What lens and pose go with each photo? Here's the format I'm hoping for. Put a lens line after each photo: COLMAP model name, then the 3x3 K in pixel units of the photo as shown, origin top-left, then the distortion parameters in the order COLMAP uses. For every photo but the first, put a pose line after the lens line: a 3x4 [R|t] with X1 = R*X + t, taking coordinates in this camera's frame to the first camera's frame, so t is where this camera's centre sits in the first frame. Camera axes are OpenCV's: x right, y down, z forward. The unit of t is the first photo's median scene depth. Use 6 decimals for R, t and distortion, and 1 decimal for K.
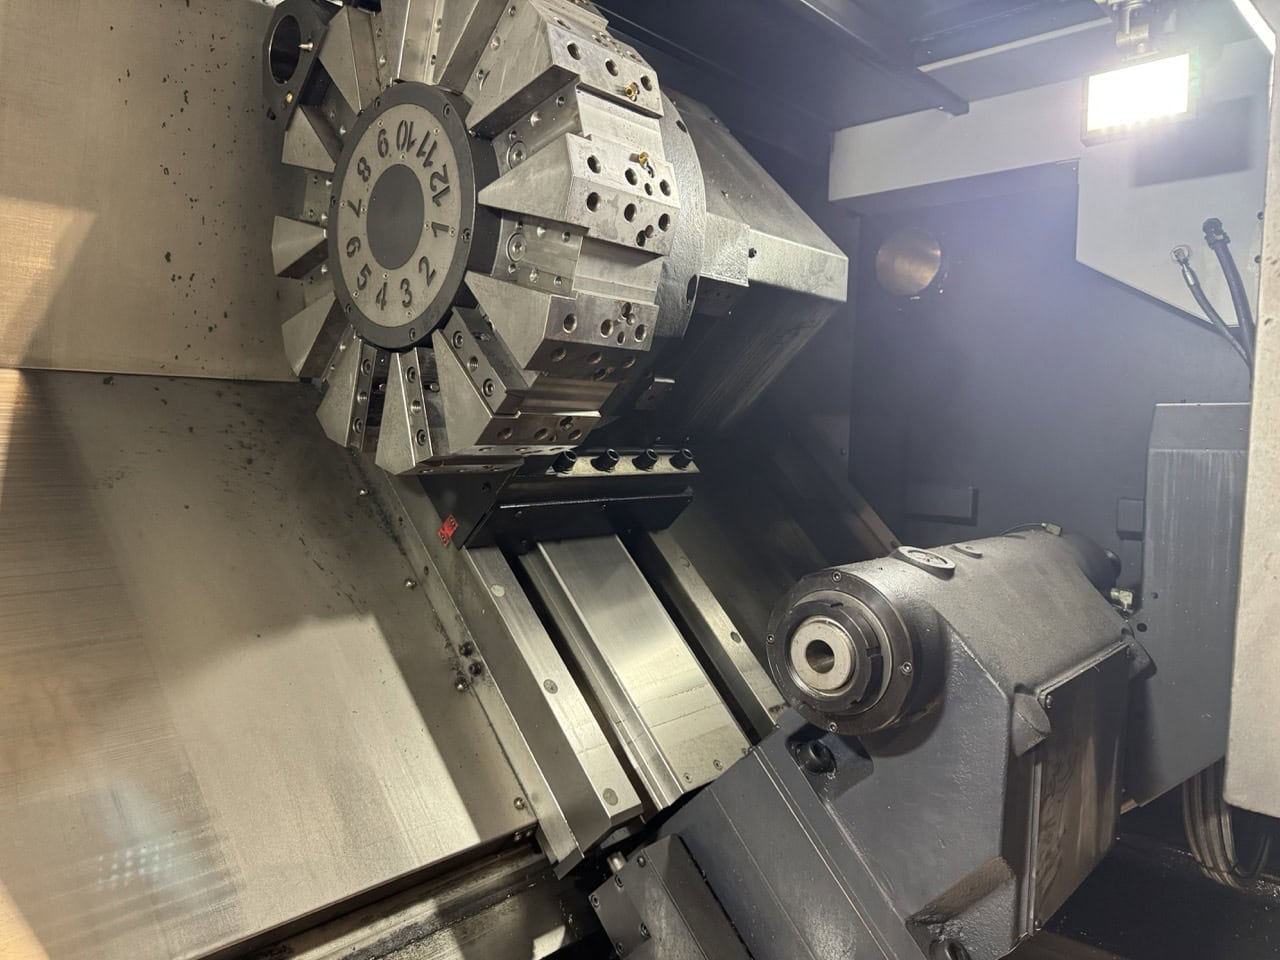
lens RADIAL K [[922.7, 0, 642.9], [0, 922.7, 468.5], [0, 0, 1]] dist [0.011146, -0.026122]
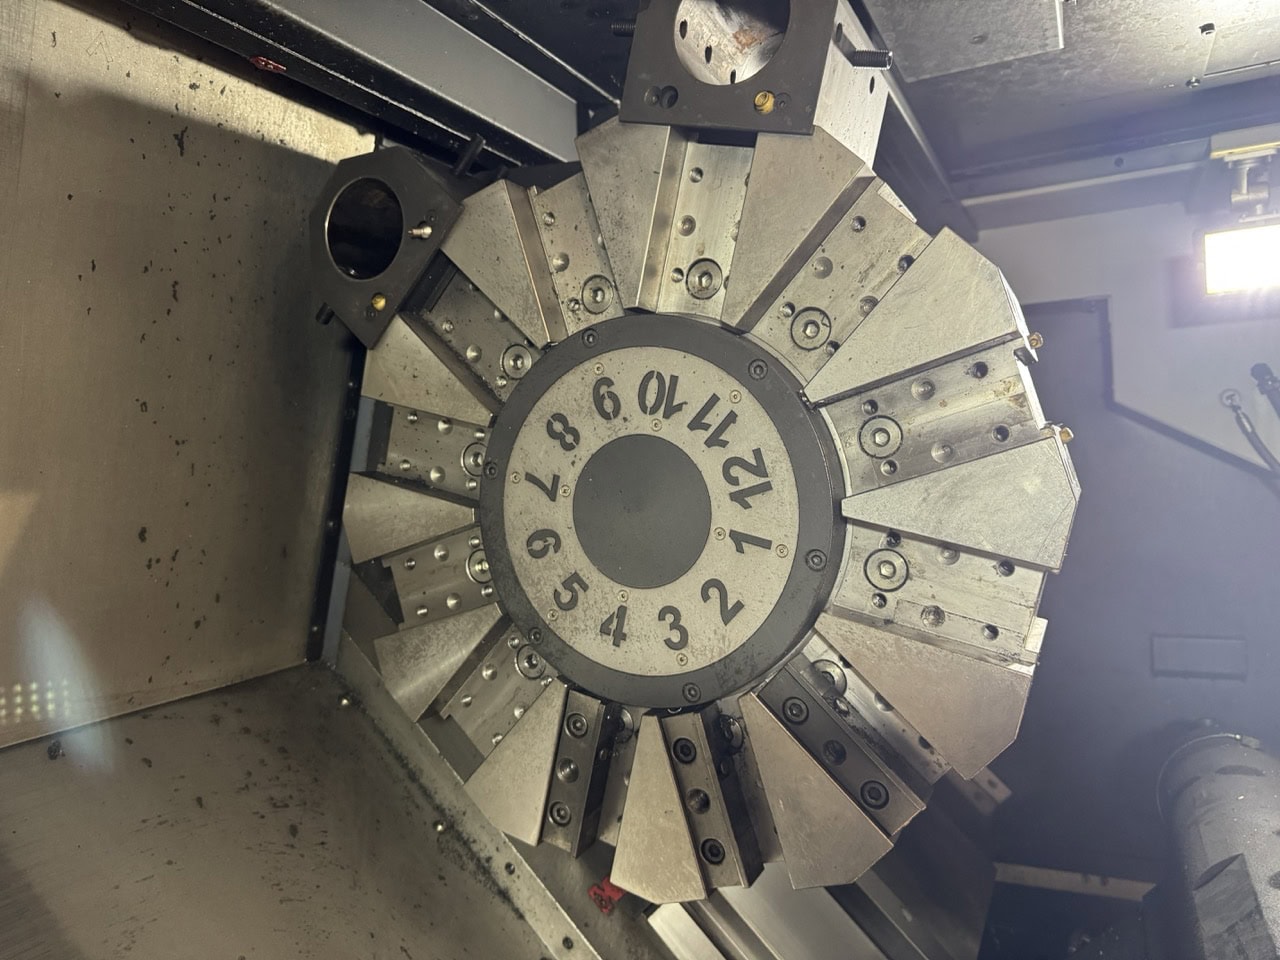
lens RADIAL K [[922.7, 0, 610.0], [0, 922.7, 443.2], [0, 0, 1]] dist [0.011146, -0.026122]
pose [[0.956583, -0.068988, 0.283177, -0.462645], [0.082474, 0.995944, -0.035966, -0.292430], [-0.279547, 0.057760, 0.958393, 0.362332]]
